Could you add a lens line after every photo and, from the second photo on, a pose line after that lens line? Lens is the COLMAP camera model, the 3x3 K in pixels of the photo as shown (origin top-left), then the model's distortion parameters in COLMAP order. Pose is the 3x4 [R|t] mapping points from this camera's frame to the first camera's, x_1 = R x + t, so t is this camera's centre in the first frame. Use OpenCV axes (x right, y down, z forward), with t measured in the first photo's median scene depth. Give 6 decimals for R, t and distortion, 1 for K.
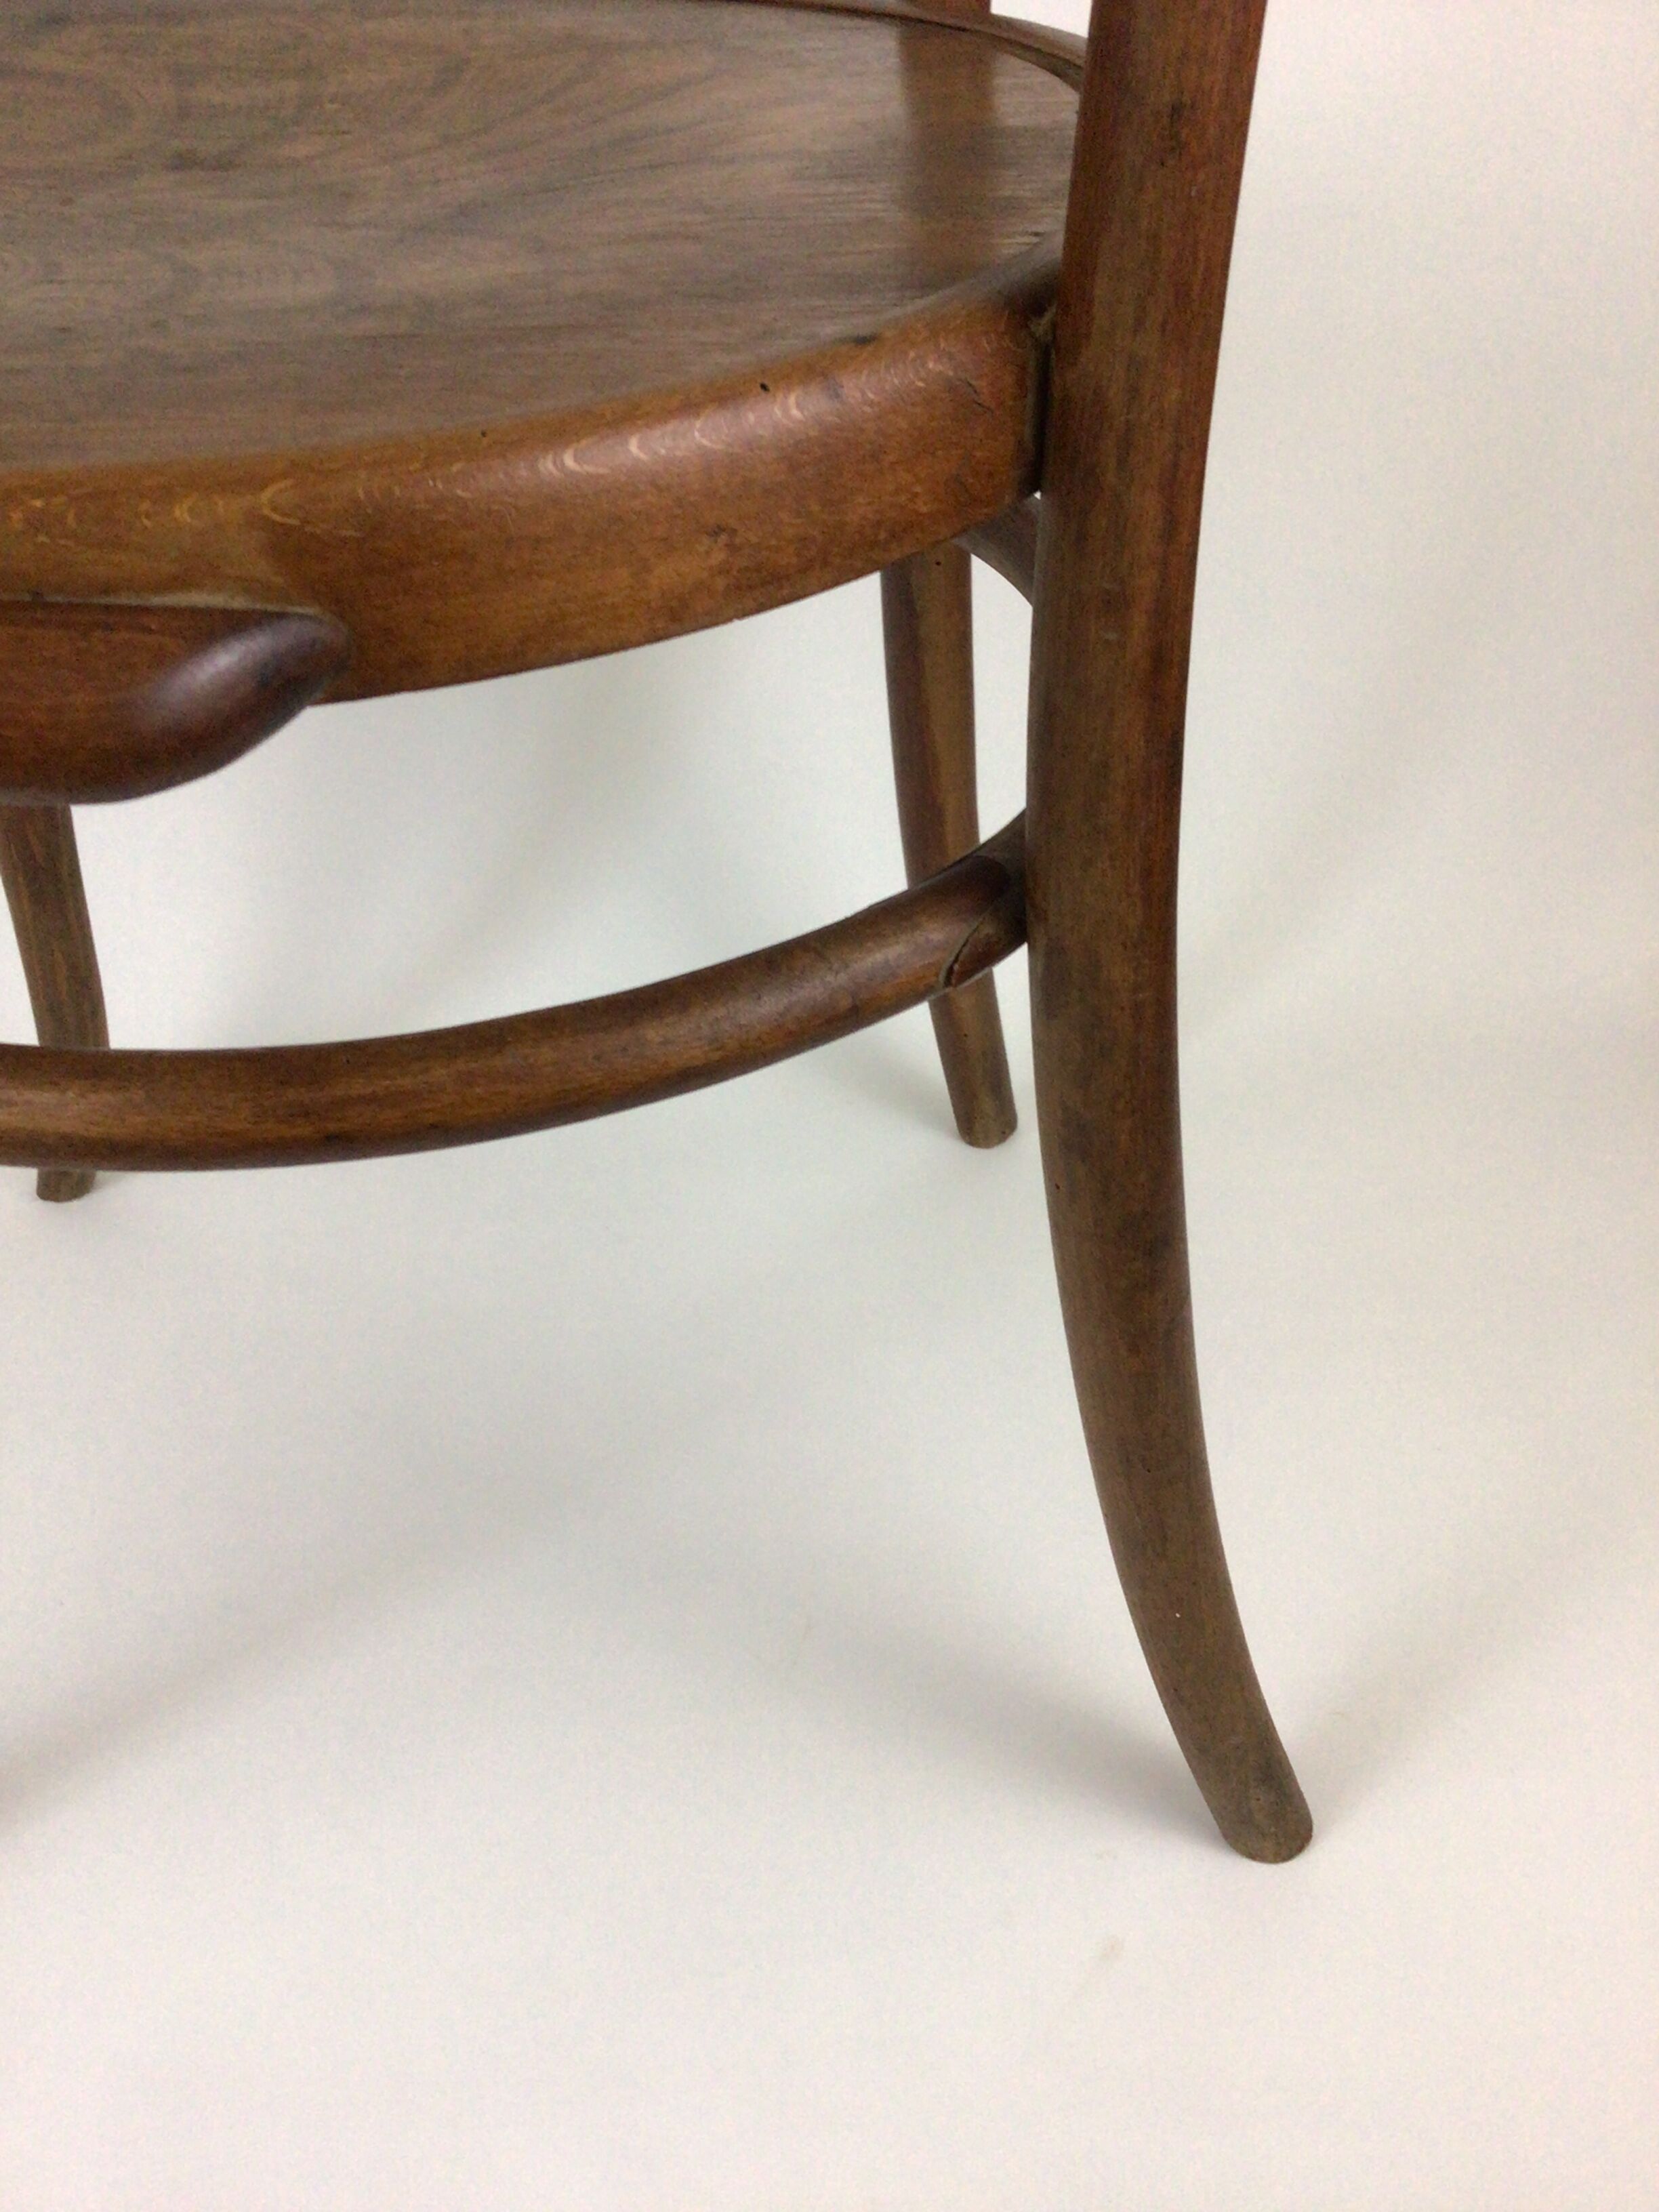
lens RADIAL K [[2022.7, 0, 829.5], [0, 2022.7, 1106.0], [0, 0, 1]] dist [0.094837, -0.176142]
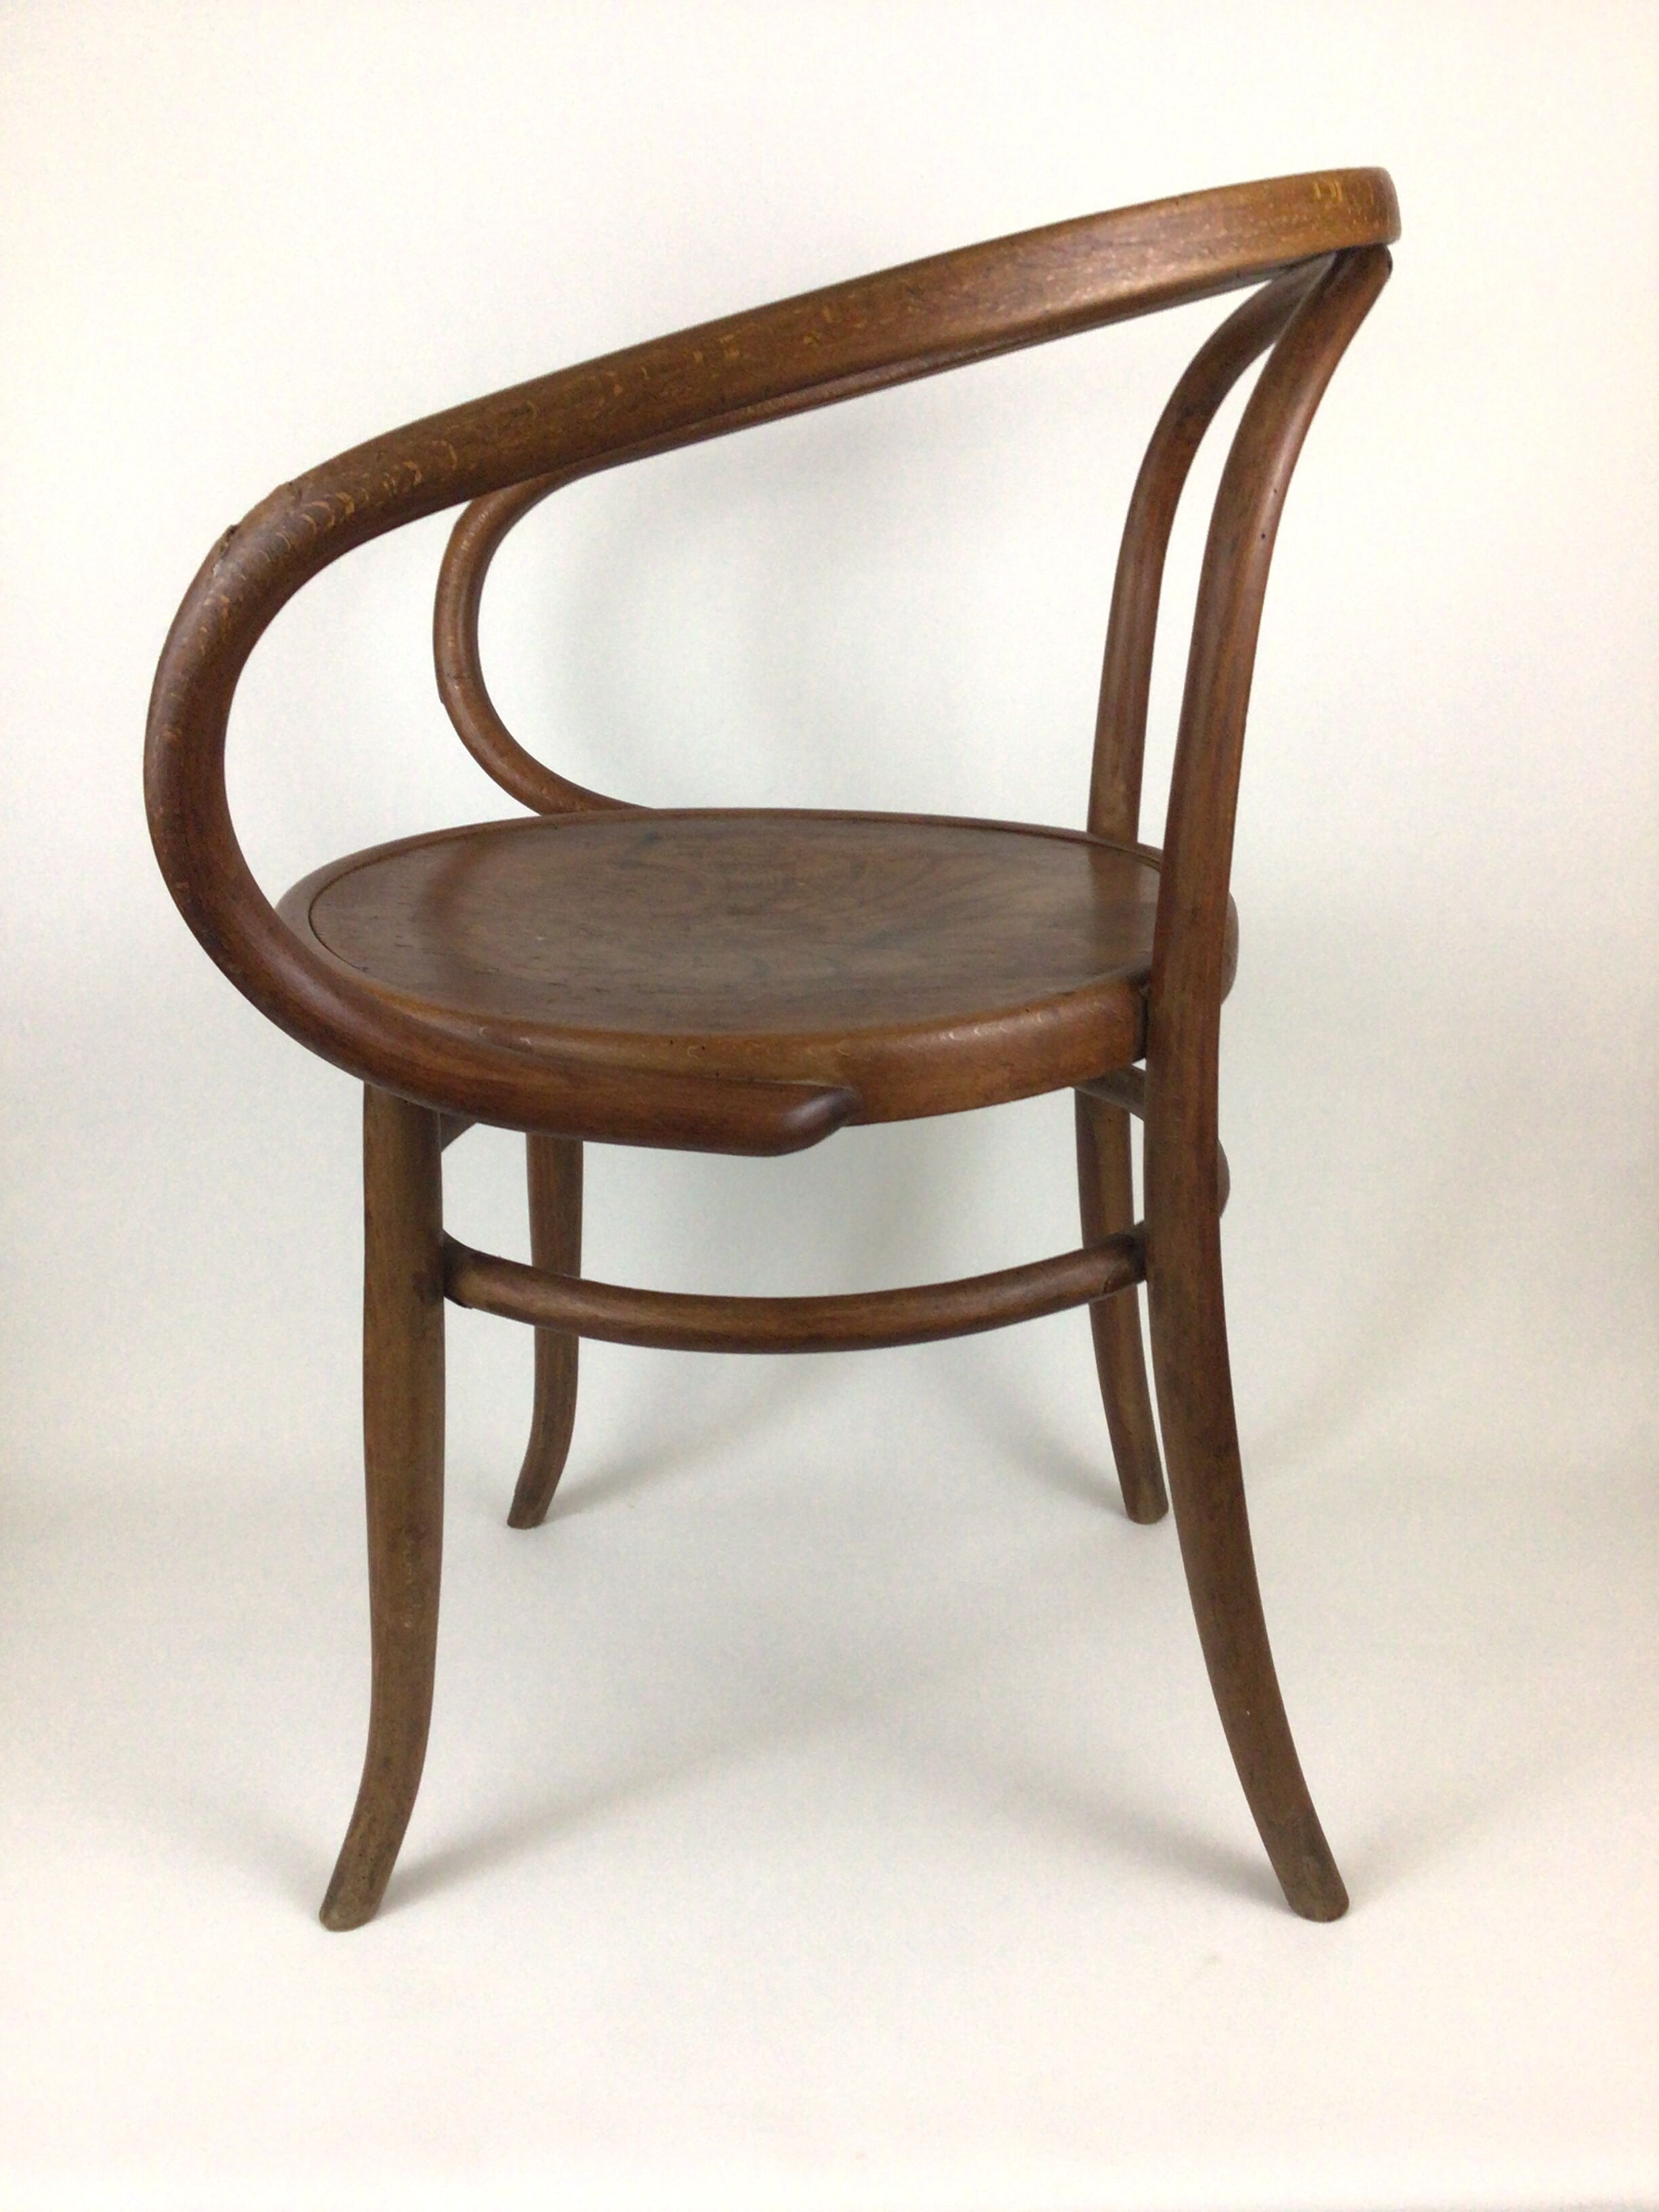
lens RADIAL K [[2022.7, 0, 829.5], [0, 2022.7, 1106.0], [0, 0, 1]] dist [0.094837, -0.176142]
pose [[0.994818, 0.020809, -0.099524, -0.020288], [-0.050138, 0.951946, -0.302135, 0.439551], [0.088454, 0.305559, 0.948056, -1.128530]]
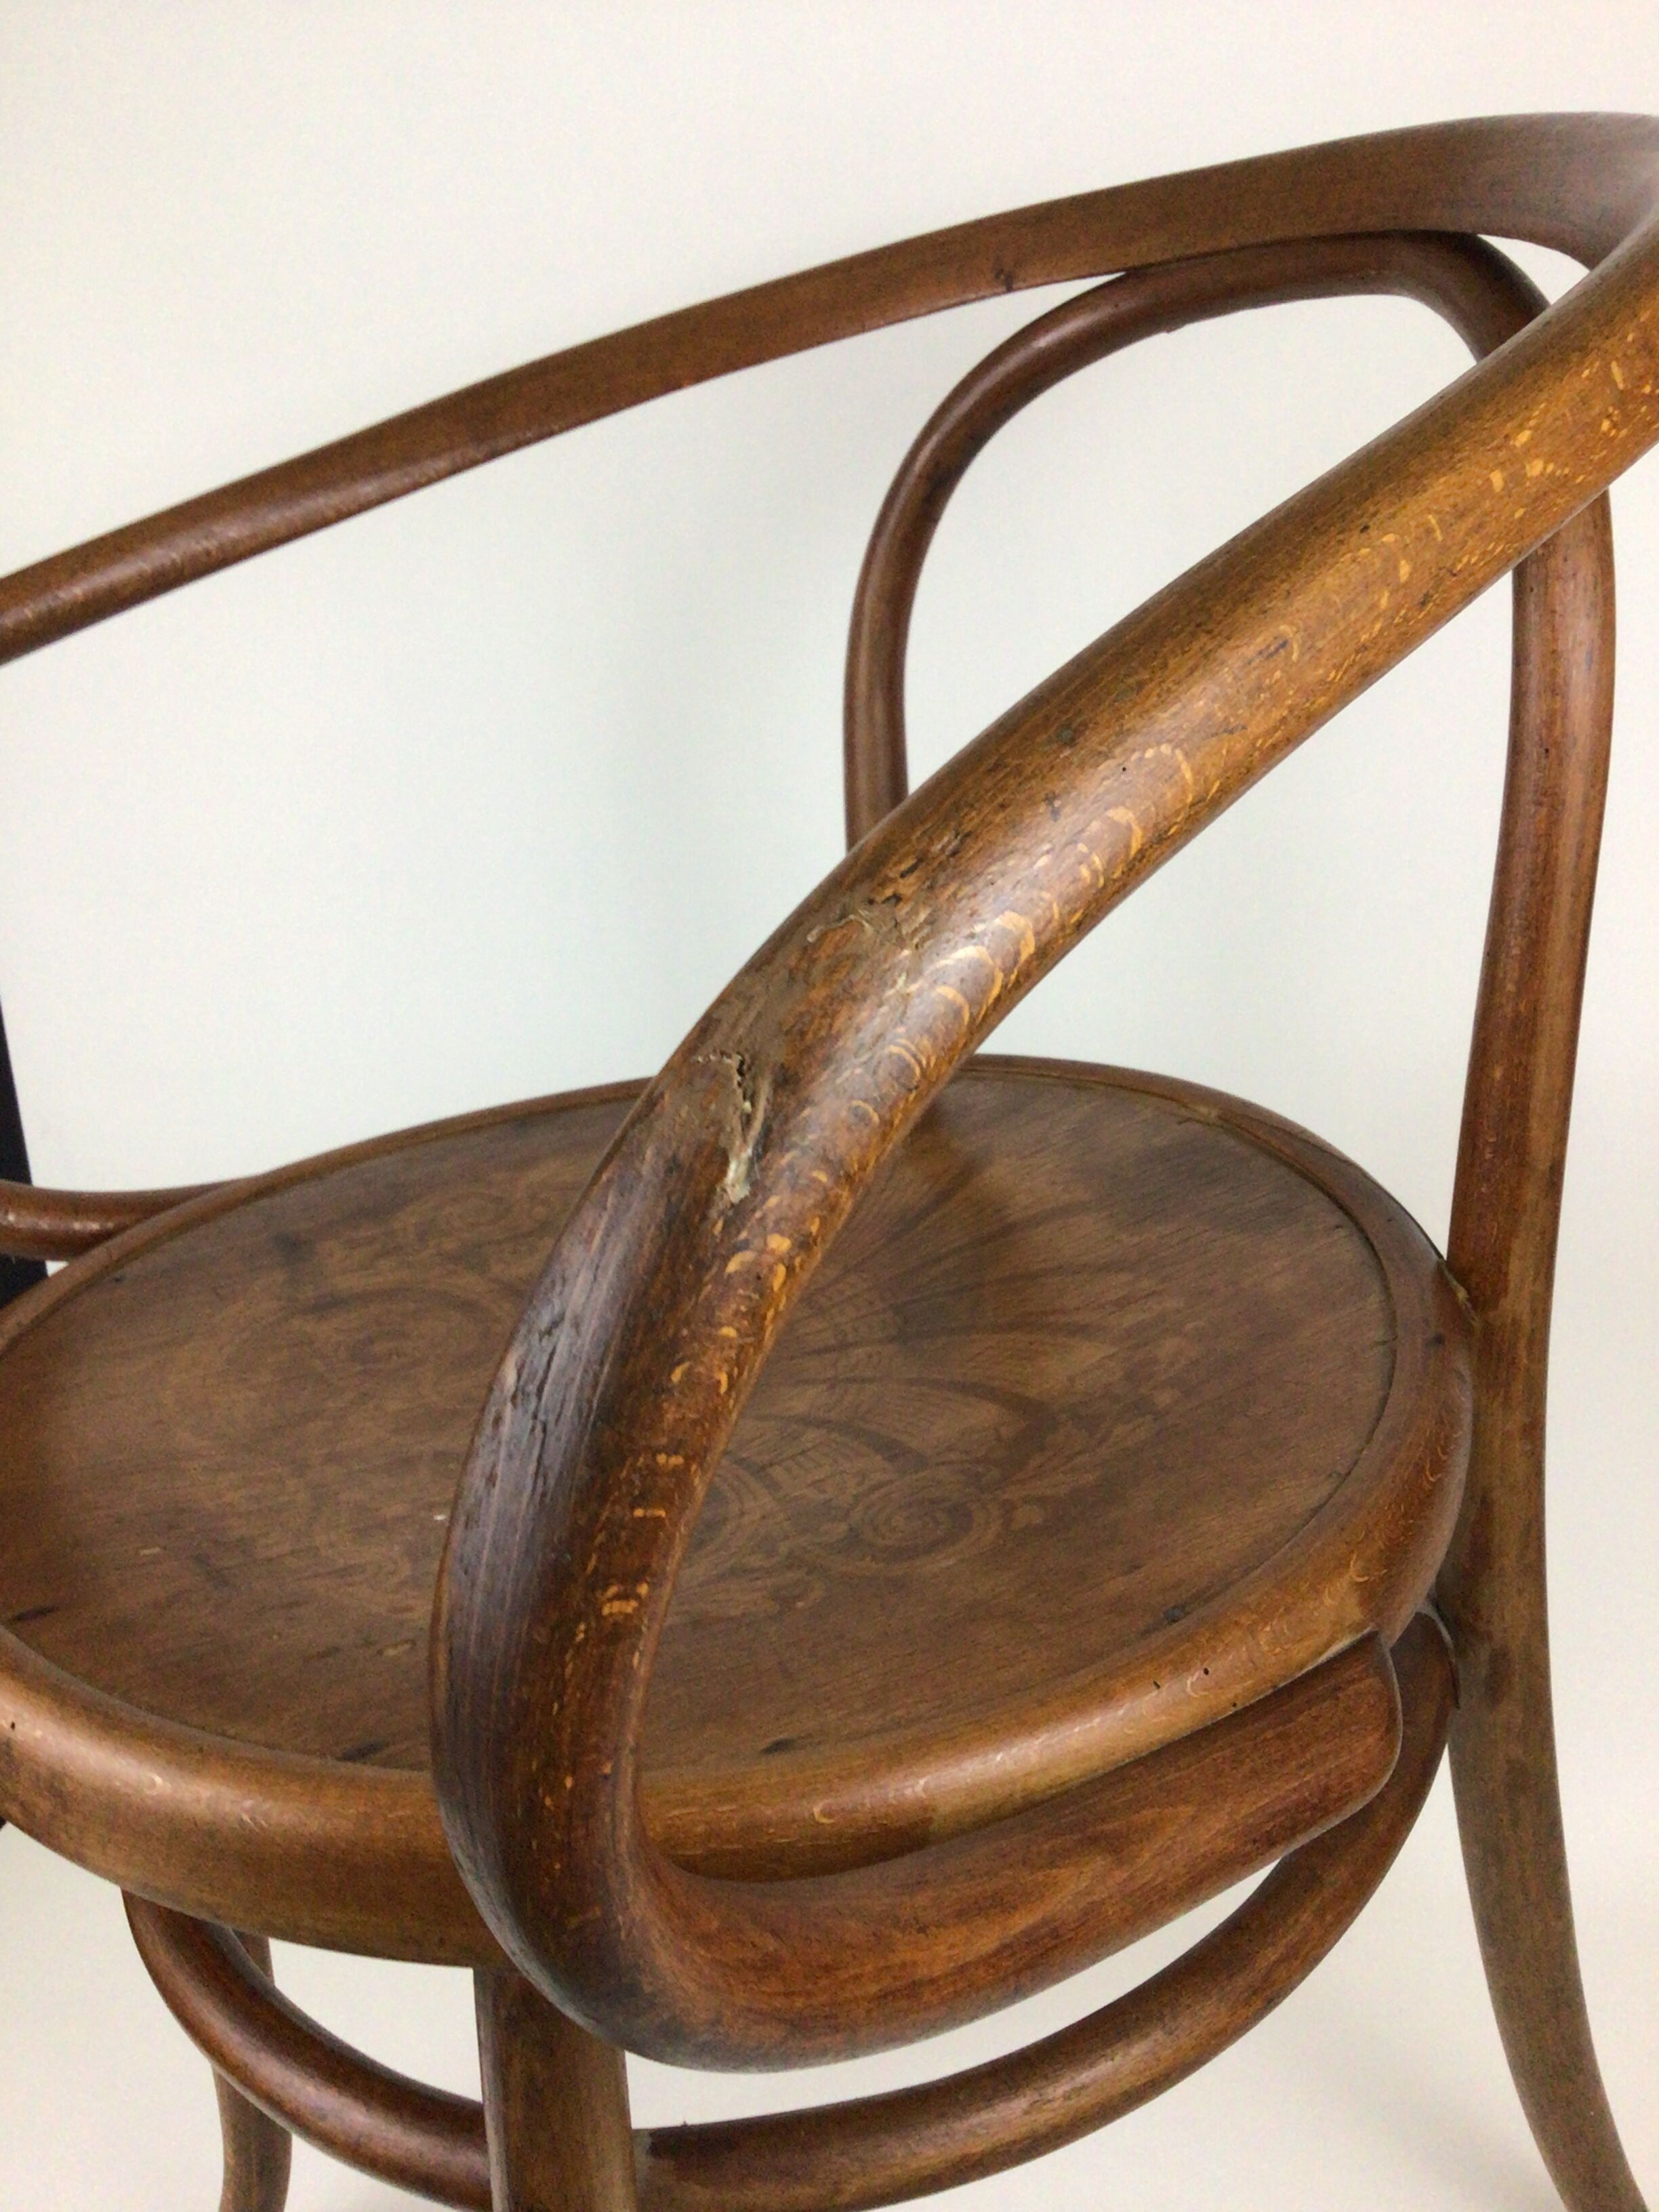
lens RADIAL K [[2022.7, 0, 829.5], [0, 2022.7, 1106.0], [0, 0, 1]] dist [0.094837, -0.176142]
pose [[0.862394, -0.255594, 0.436976, -0.919786], [0.379835, 0.897335, -0.224758, -0.312798], [-0.334667, 0.359809, 0.870940, -0.298437]]
